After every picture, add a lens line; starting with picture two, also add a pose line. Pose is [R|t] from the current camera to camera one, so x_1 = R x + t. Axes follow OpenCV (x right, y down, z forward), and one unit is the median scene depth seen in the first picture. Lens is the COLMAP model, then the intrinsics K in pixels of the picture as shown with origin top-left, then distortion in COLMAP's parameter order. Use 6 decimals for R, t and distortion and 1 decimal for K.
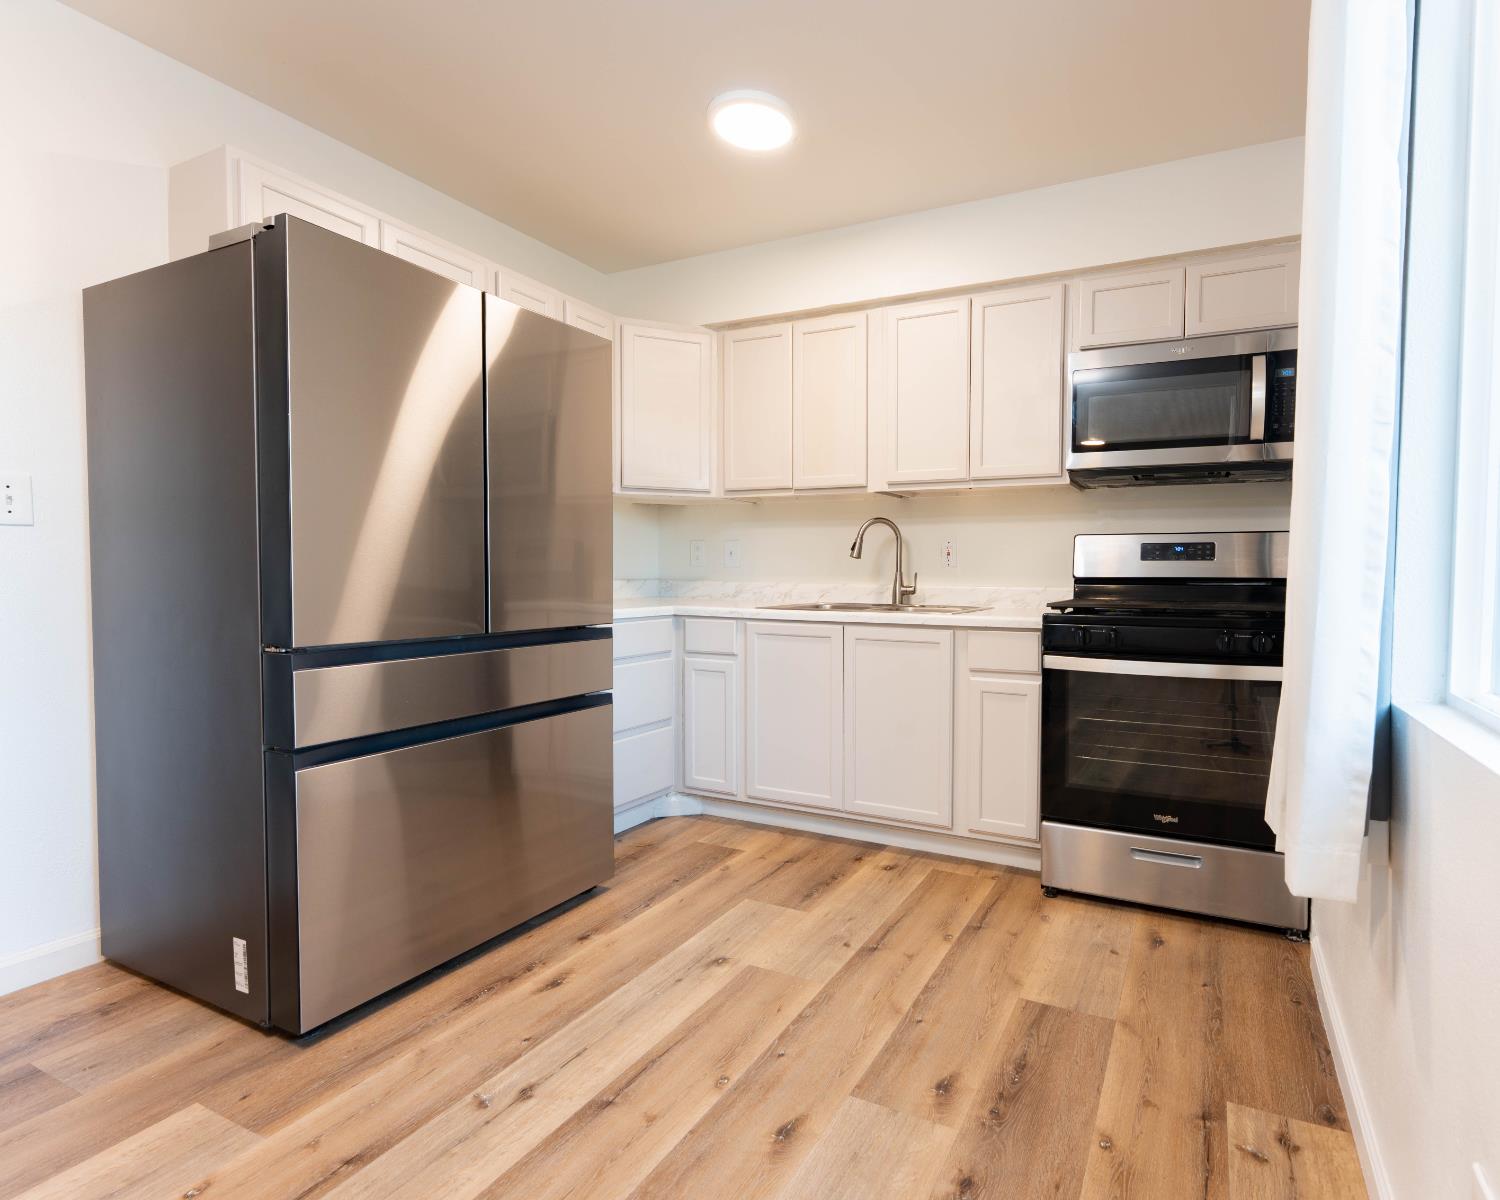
lens RADIAL K [[817.8, 0, 752.1], [0, 817.8, 606.6], [0, 0, 1]] dist [0.001747, 0.000084]
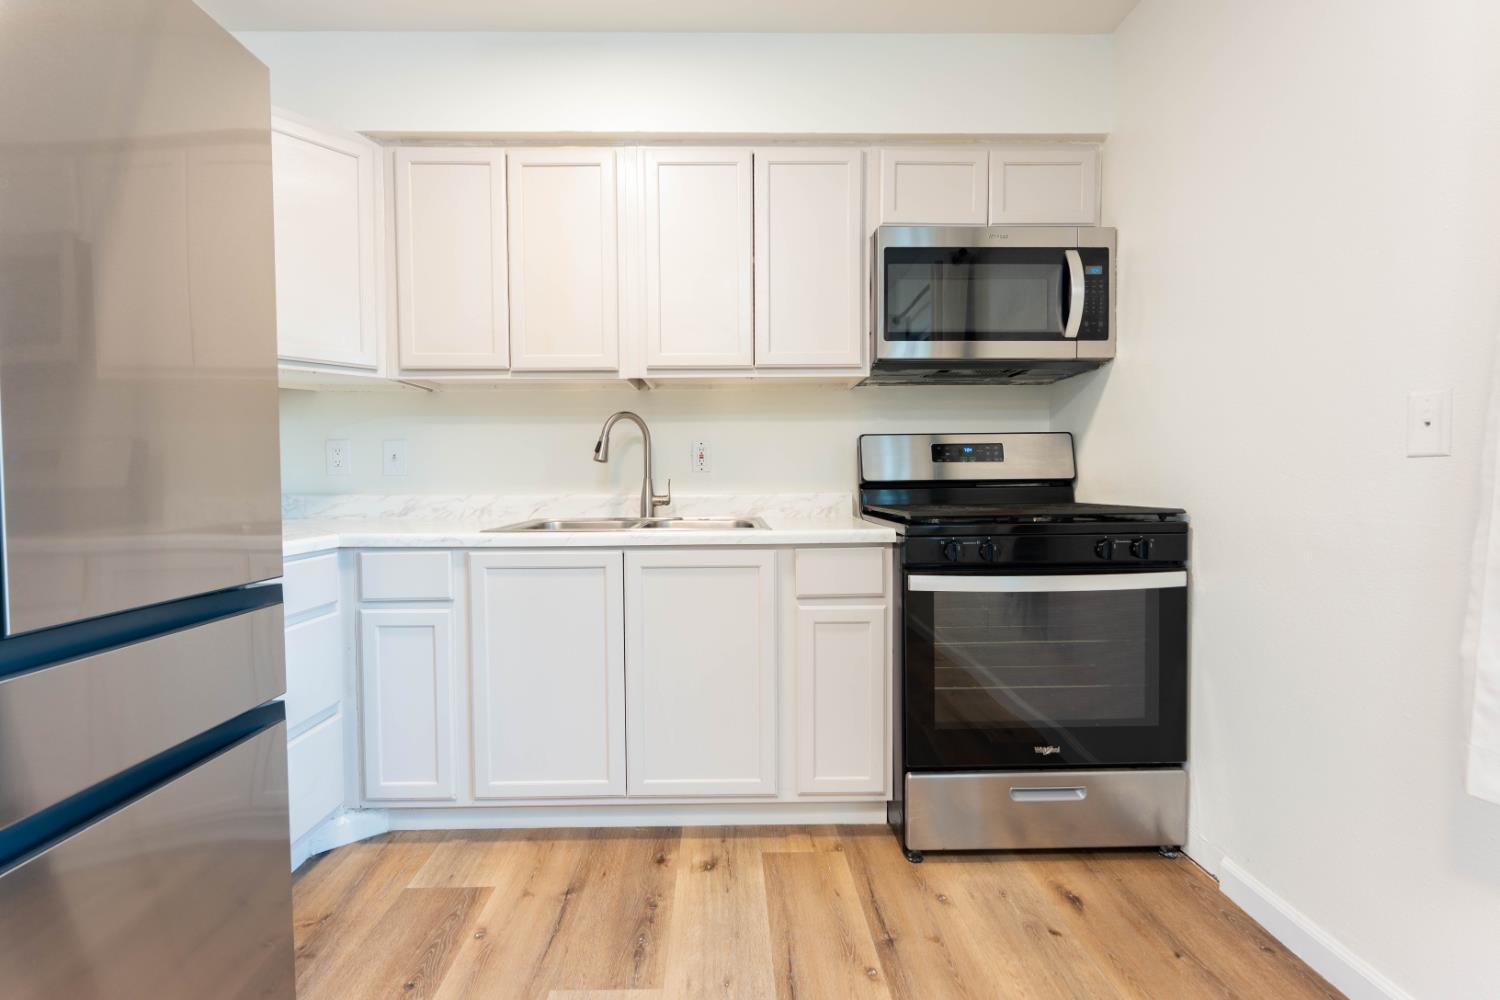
lens RADIAL K [[751.5, 0, 750.0], [0, 751.5, 500.0], [0, 0, 1]] dist [-0.000140, -0.000132]
pose [[0.858679, -0.028822, 0.511702, -0.135327], [0.036119, 0.999338, -0.004323, -0.015573], [-0.511239, 0.022194, 0.859152, 0.336838]]
